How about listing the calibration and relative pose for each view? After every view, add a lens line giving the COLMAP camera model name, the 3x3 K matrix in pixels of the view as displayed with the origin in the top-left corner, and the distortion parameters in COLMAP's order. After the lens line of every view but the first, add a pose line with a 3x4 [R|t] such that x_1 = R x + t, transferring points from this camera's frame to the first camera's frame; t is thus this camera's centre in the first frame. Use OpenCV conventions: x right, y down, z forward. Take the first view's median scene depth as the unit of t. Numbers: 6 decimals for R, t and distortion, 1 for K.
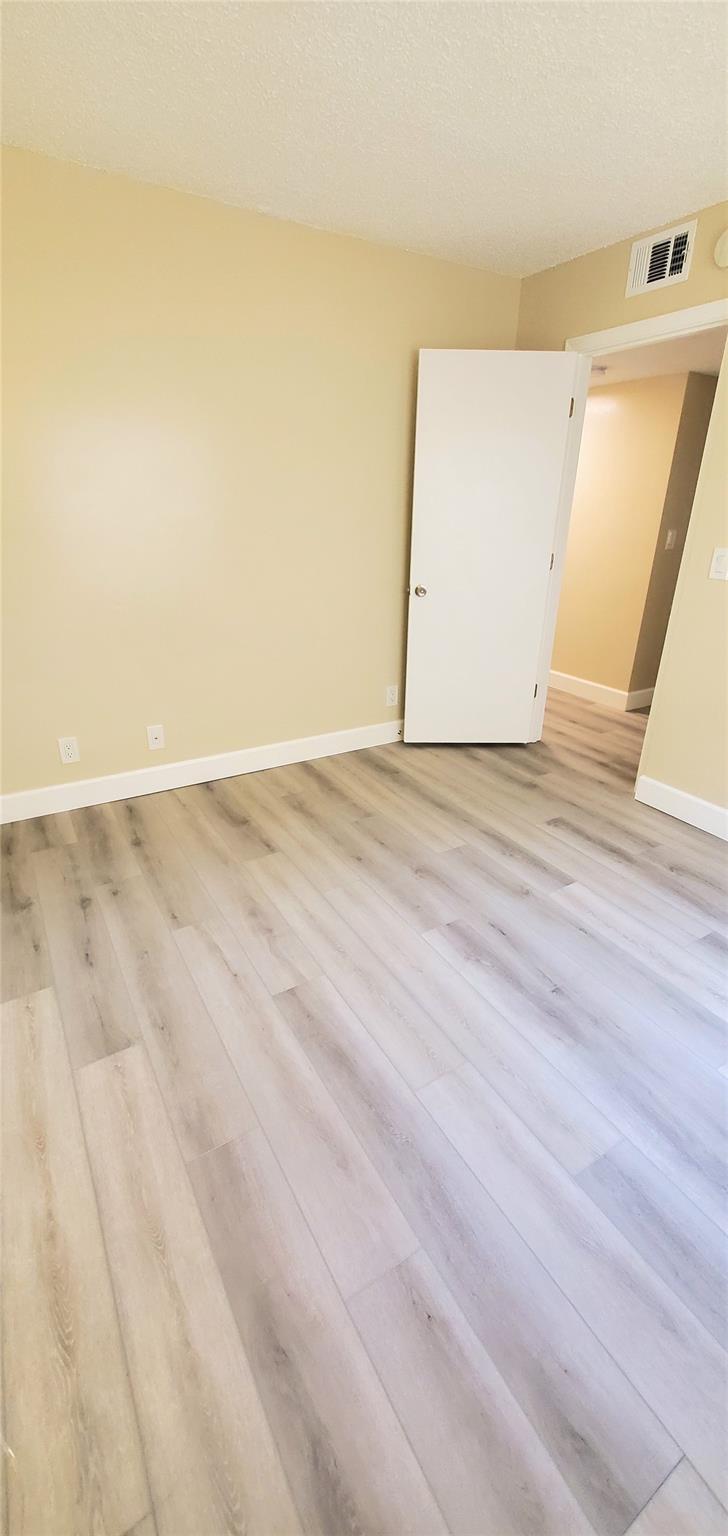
lens RADIAL K [[610.1, 0, 365.4], [0, 610.1, 756.4], [0, 0, 1]] dist [0.005148, -0.000394]
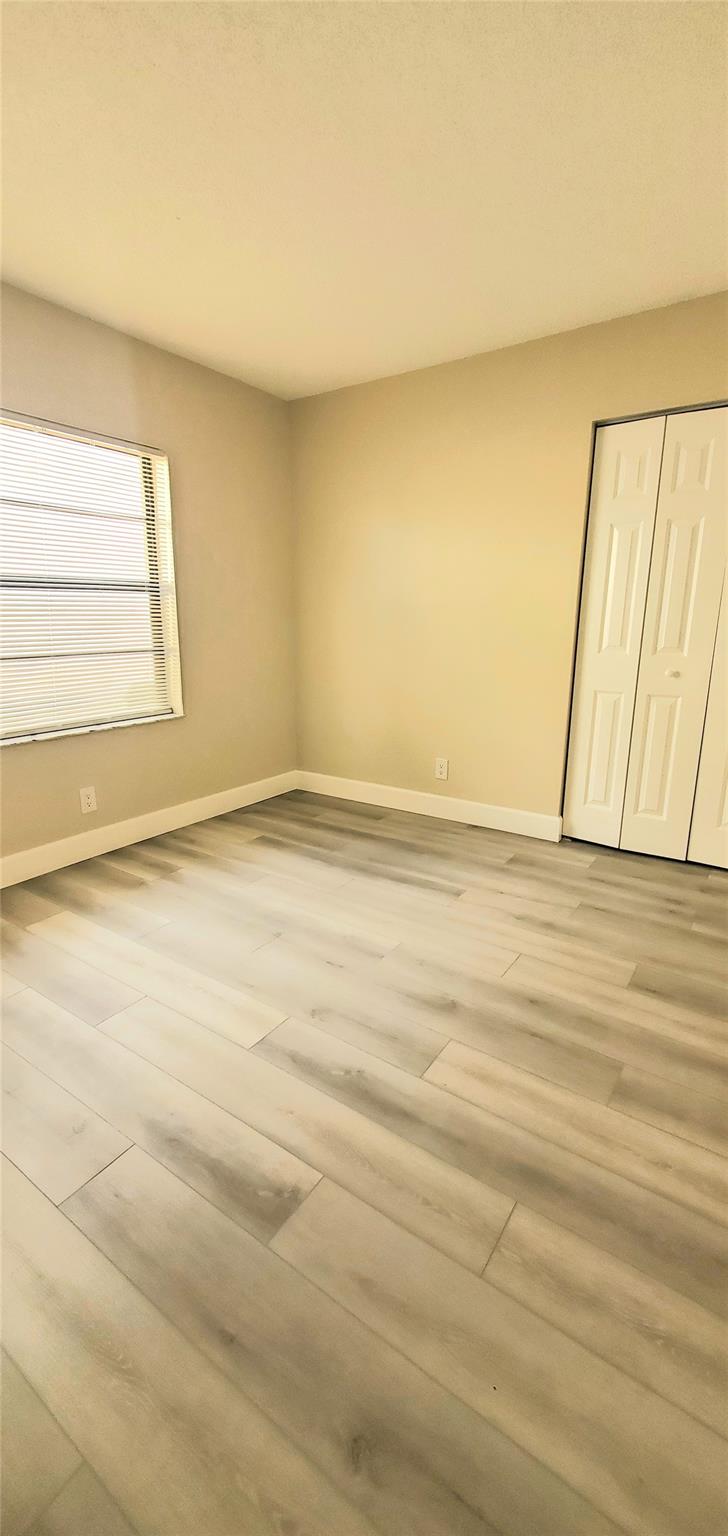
lens RADIAL K [[610.1, 0, 365.4], [0, 610.1, 756.4], [0, 0, 1]] dist [0.005148, -0.000394]
pose [[-0.910379, 0.072287, -0.407412, 0.506012], [-0.179598, 0.818004, 0.546456, -0.494342], [0.372767, 0.570653, -0.731711, 1.427590]]
